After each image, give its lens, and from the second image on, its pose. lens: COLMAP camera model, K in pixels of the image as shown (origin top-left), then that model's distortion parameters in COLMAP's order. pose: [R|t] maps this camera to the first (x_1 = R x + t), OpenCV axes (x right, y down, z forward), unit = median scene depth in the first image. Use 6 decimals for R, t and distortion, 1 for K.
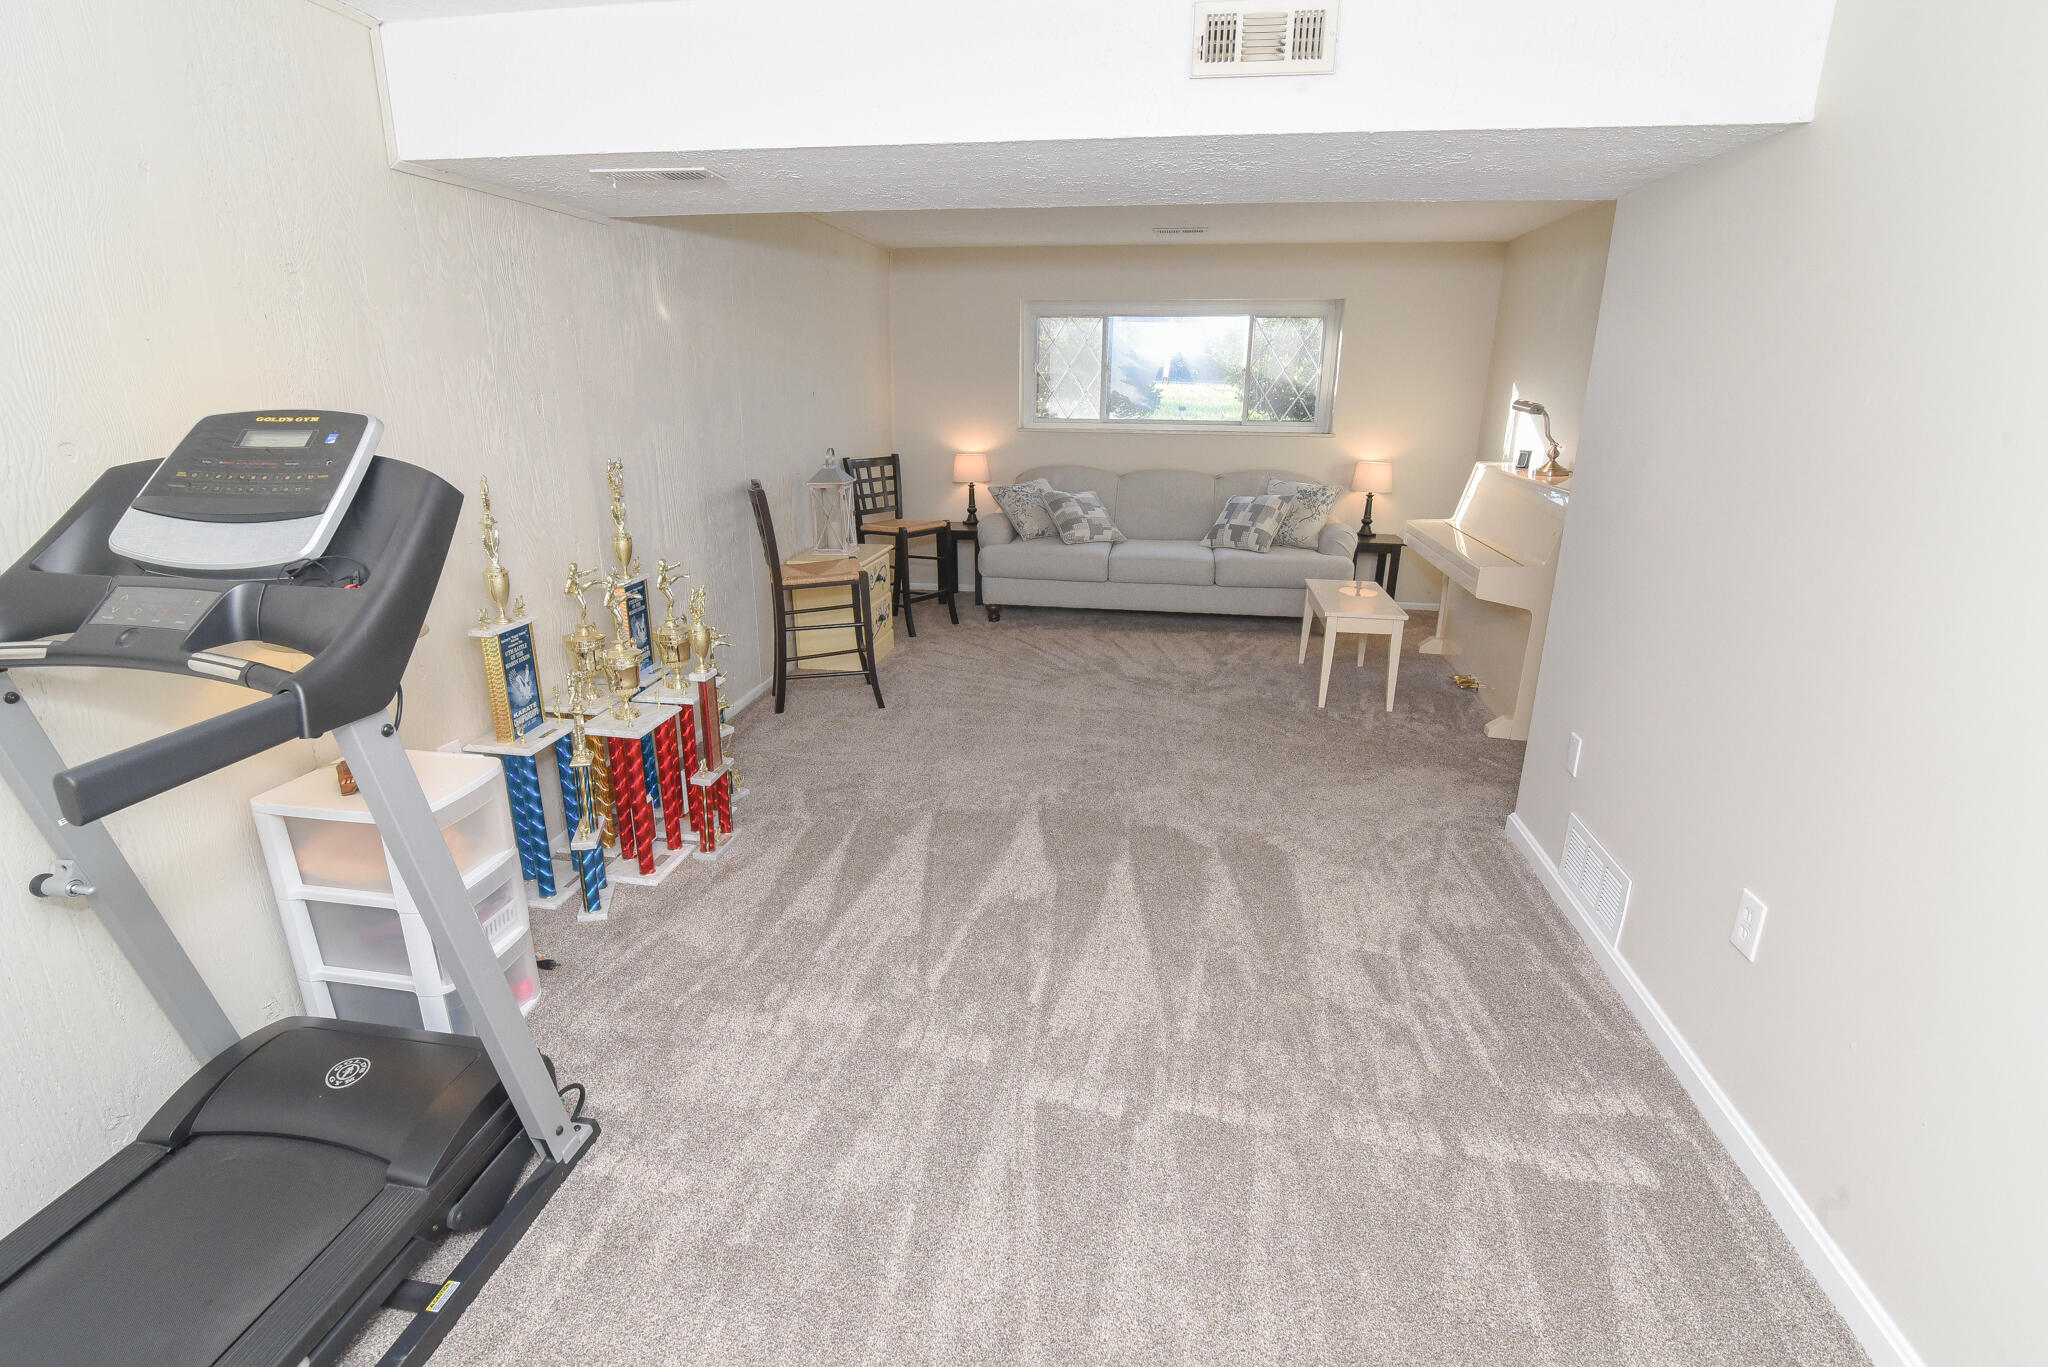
lens RADIAL K [[954.1, 0, 1024.9], [0, 954.1, 702.6], [0, 0, 1]] dist [-0.019658, 0.000682]
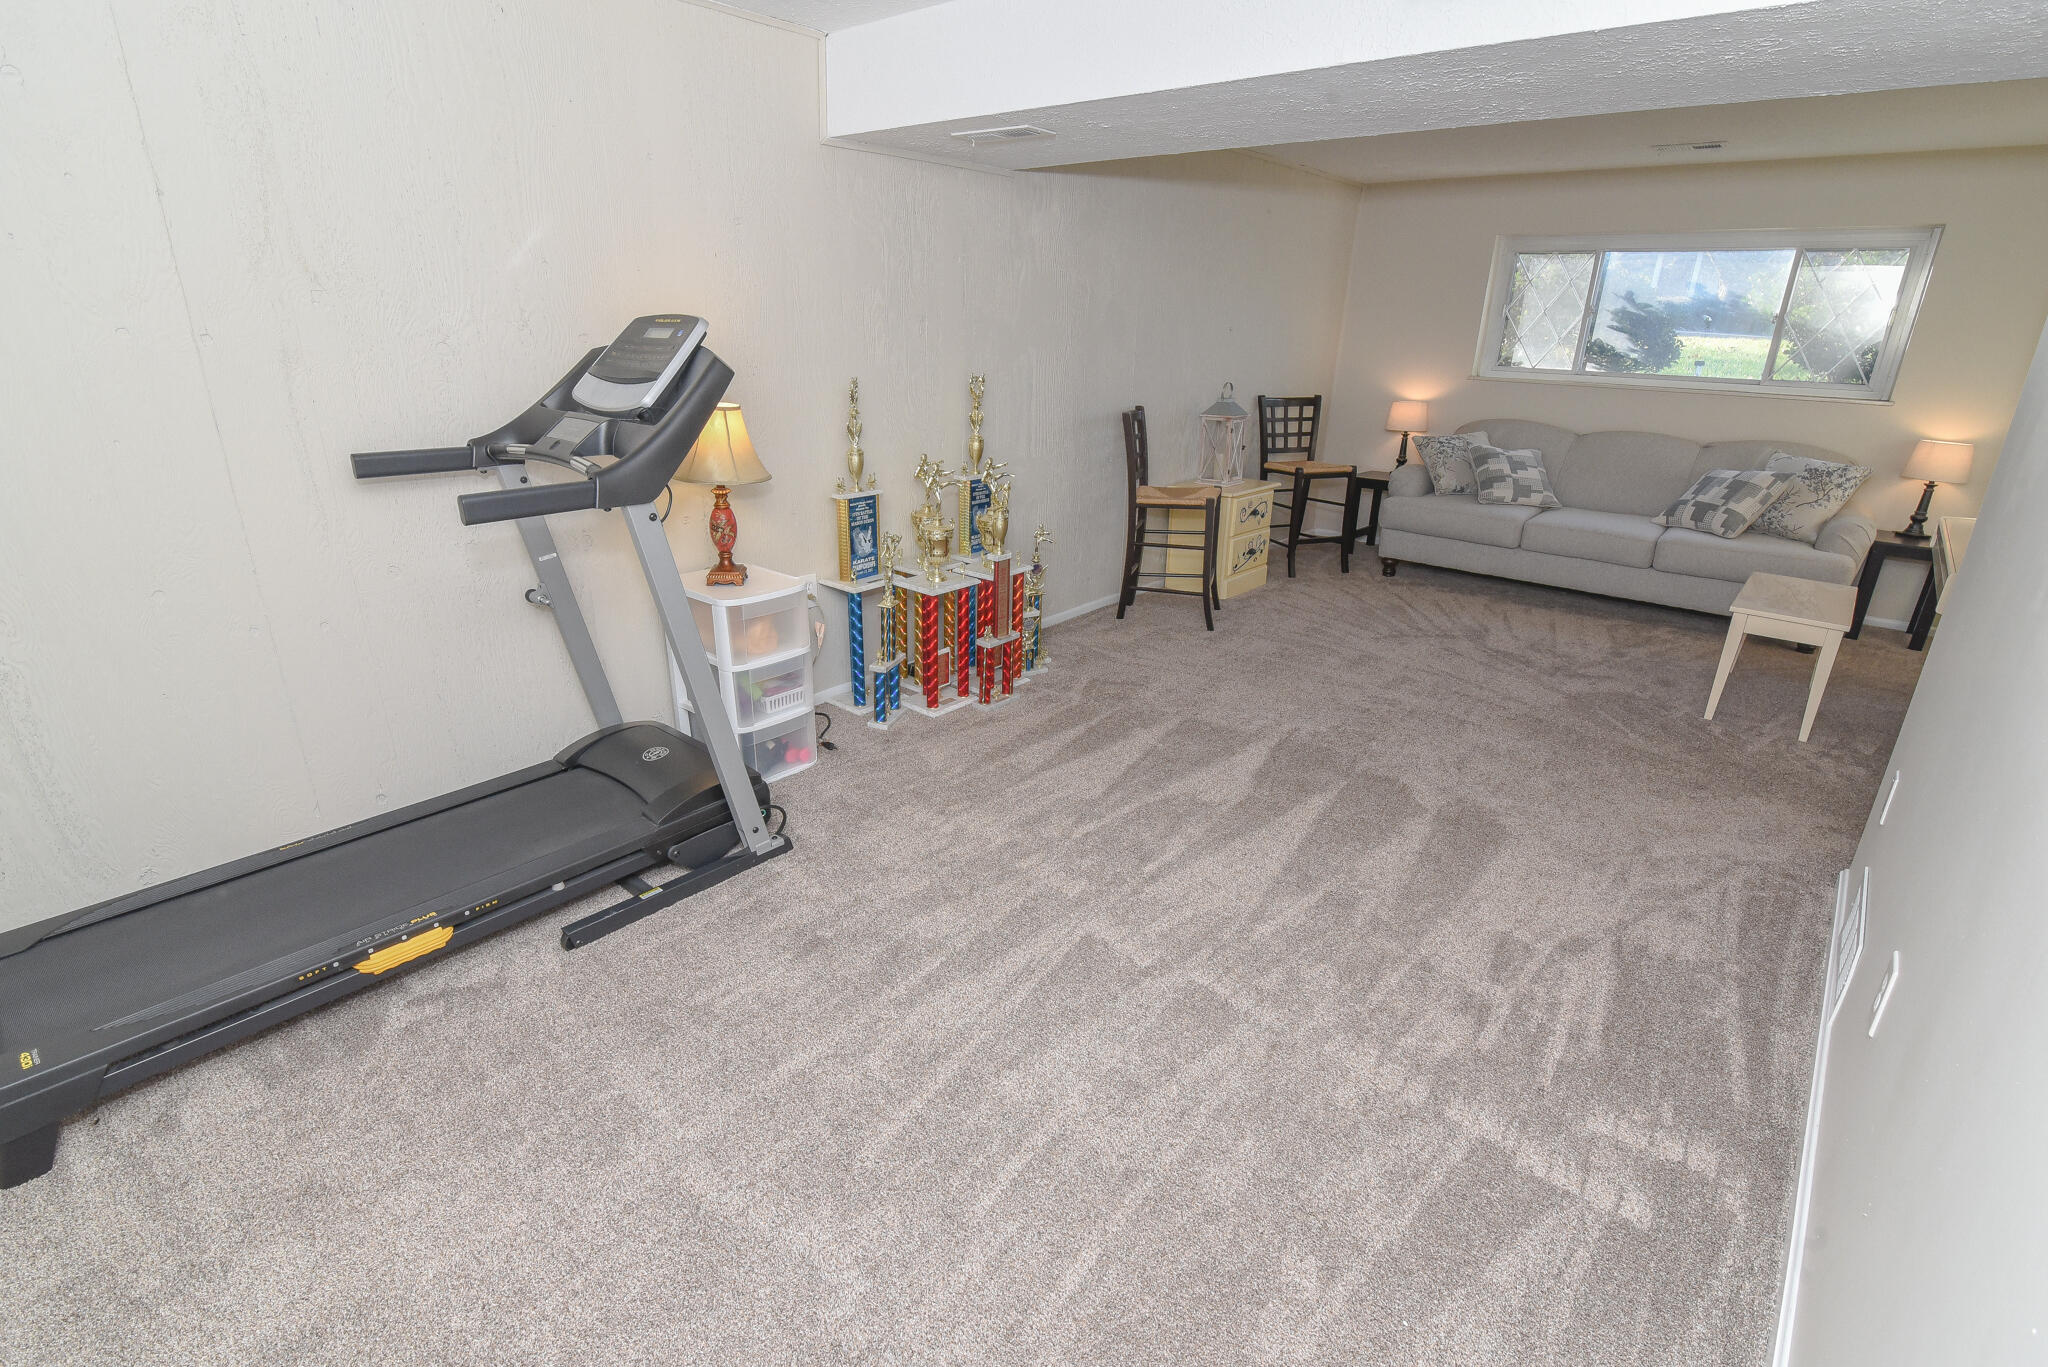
lens RADIAL K [[954.1, 0, 1024.9], [0, 954.1, 702.6], [0, 0, 1]] dist [-0.019658, 0.000682]
pose [[0.854405, 0.203769, -0.477986, 0.293736], [-0.180011, 0.979009, 0.095587, 0.029716], [0.487431, 0.004373, 0.873151, -0.036879]]
